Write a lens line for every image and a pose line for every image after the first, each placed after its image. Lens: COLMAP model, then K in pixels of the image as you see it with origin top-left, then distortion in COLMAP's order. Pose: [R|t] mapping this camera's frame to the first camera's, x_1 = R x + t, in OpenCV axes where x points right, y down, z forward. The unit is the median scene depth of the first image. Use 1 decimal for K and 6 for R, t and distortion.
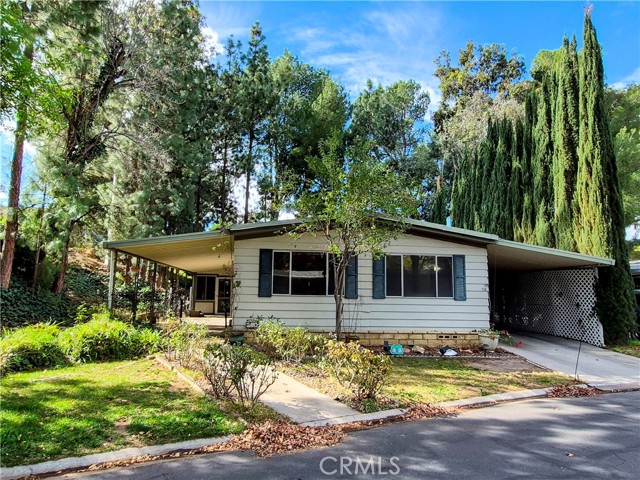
lens RADIAL K [[427.2, 0, 321.0], [0, 427.2, 236.5], [0, 0, 1]] dist [0.002410, 0.002601]
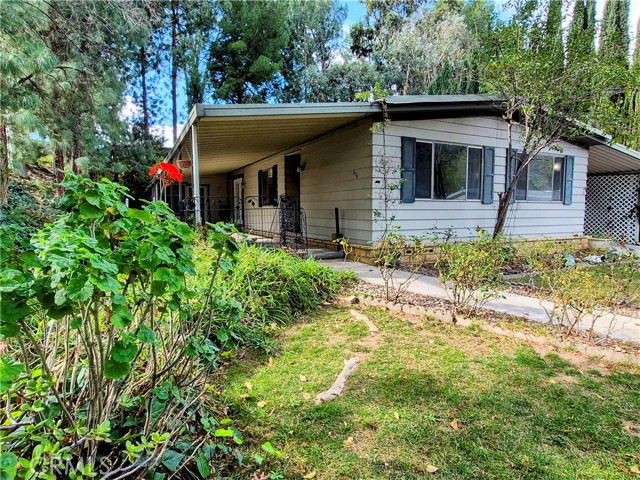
lens RADIAL K [[367.7, 0, 322.8], [0, 367.7, 237.8], [0, 0, 1]] dist [0.004420, 0.000447]
pose [[0.937321, -0.044656, 0.345593, -0.475262], [-0.030079, 0.977685, 0.207913, 0.069427], [-0.347166, -0.205276, 0.915062, 0.431361]]
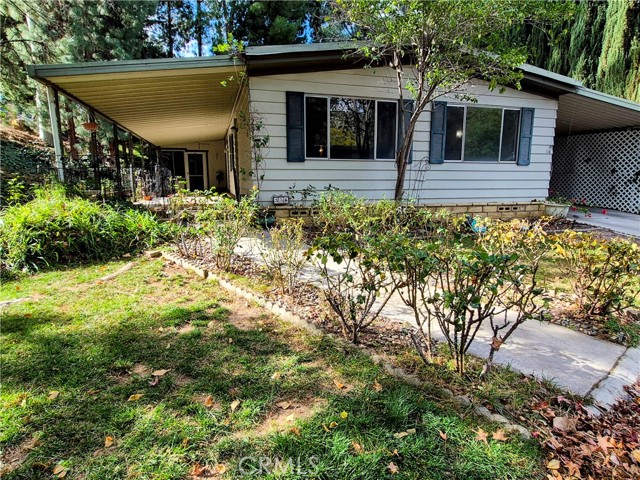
lens RADIAL K [[367.7, 0, 324.5], [0, 367.7, 239.6], [0, 0, 1]] dist [0.004420, 0.000447]
pose [[0.984737, -0.045557, 0.167983, -0.186840], [-0.006648, 0.954587, 0.297859, 0.077767], [-0.173924, -0.294429, 0.939714, 0.353056]]
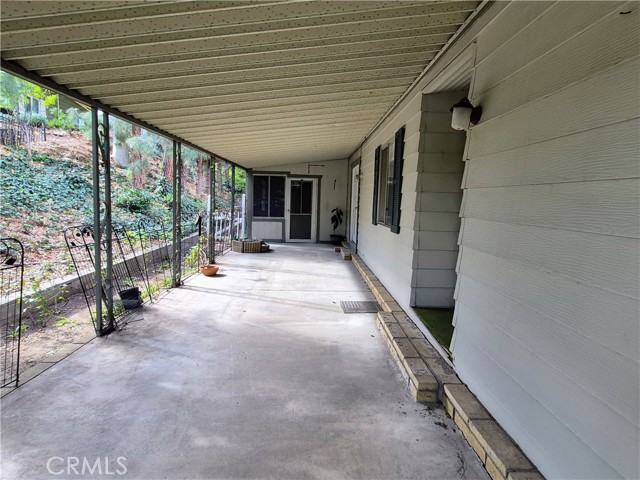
lens RADIAL K [[367.7, 0, 319.8], [0, 367.7, 239.4], [0, 0, 1]] dist [0.004420, 0.000447]
pose [[0.994757, 0.036732, -0.095444, -0.294809], [-0.011678, 0.967967, 0.250806, 0.102498], [0.101599, -0.248376, 0.963321, 1.001957]]
